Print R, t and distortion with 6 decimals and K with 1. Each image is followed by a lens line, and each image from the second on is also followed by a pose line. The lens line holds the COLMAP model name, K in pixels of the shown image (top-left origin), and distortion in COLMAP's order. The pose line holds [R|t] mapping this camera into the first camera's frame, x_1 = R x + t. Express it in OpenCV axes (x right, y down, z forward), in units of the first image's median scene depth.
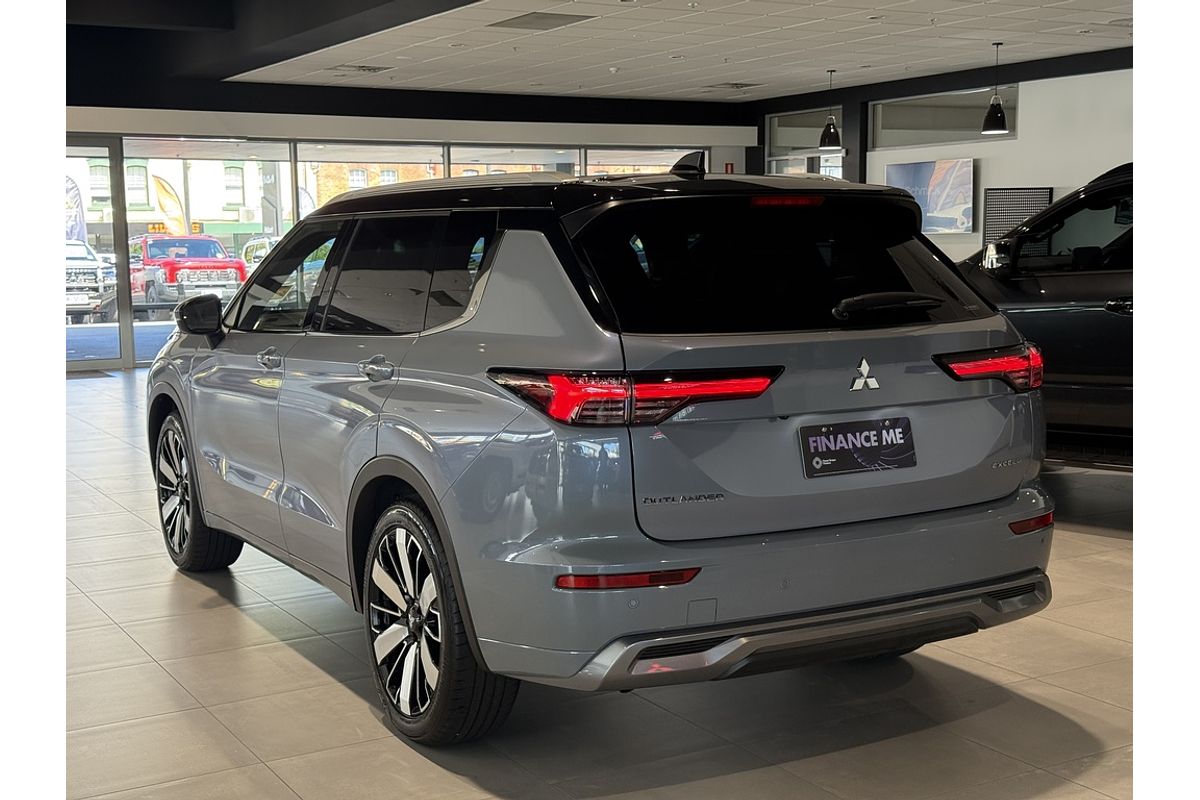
lens RADIAL K [[1511.2, 0, 600.0], [0, 1511.2, 400.0], [0, 0, 1]] dist [0.123271, 0.008618]
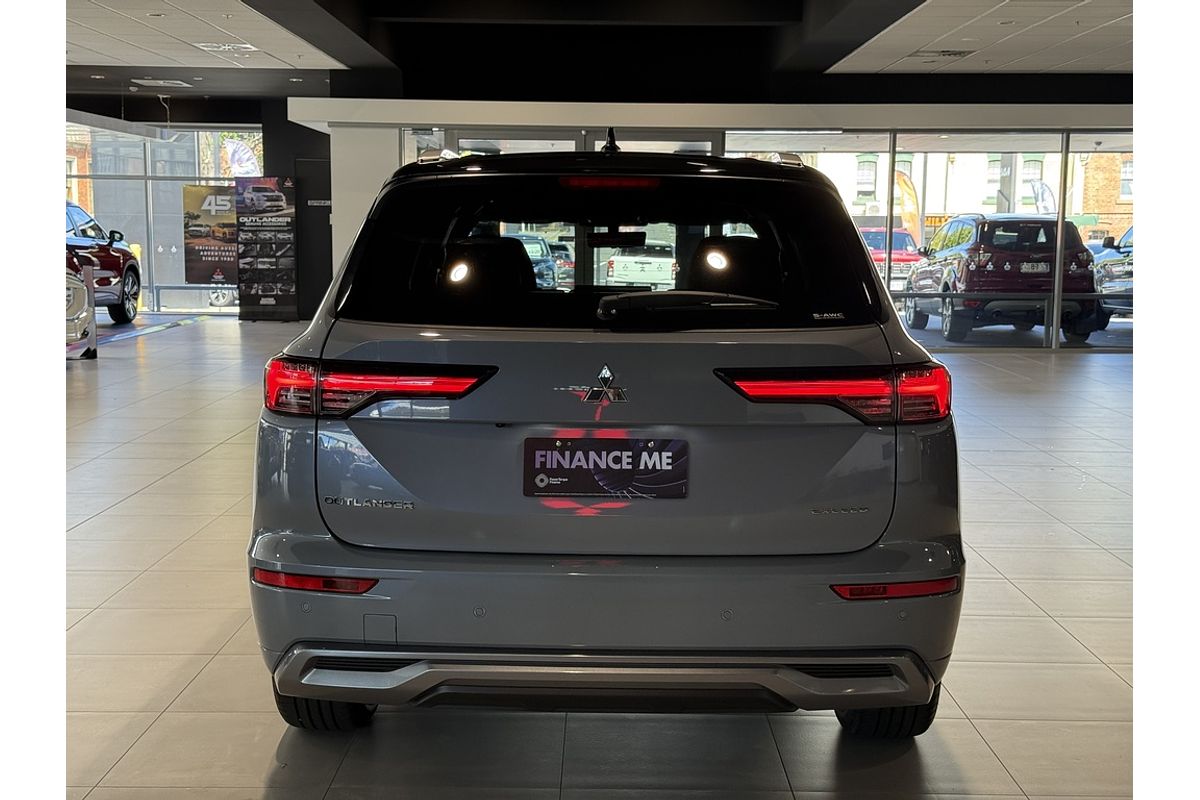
lens RADIAL K [[1493.5, 0, 600.0], [0, 1493.5, 400.0], [0, 0, 1]] dist [0.158831, 0.025639]
pose [[0.861855, 0.081682, -0.500533, 0.586342], [-0.079316, 0.996509, 0.026048, -0.029332], [0.500913, 0.017251, 0.865325, 0.261680]]
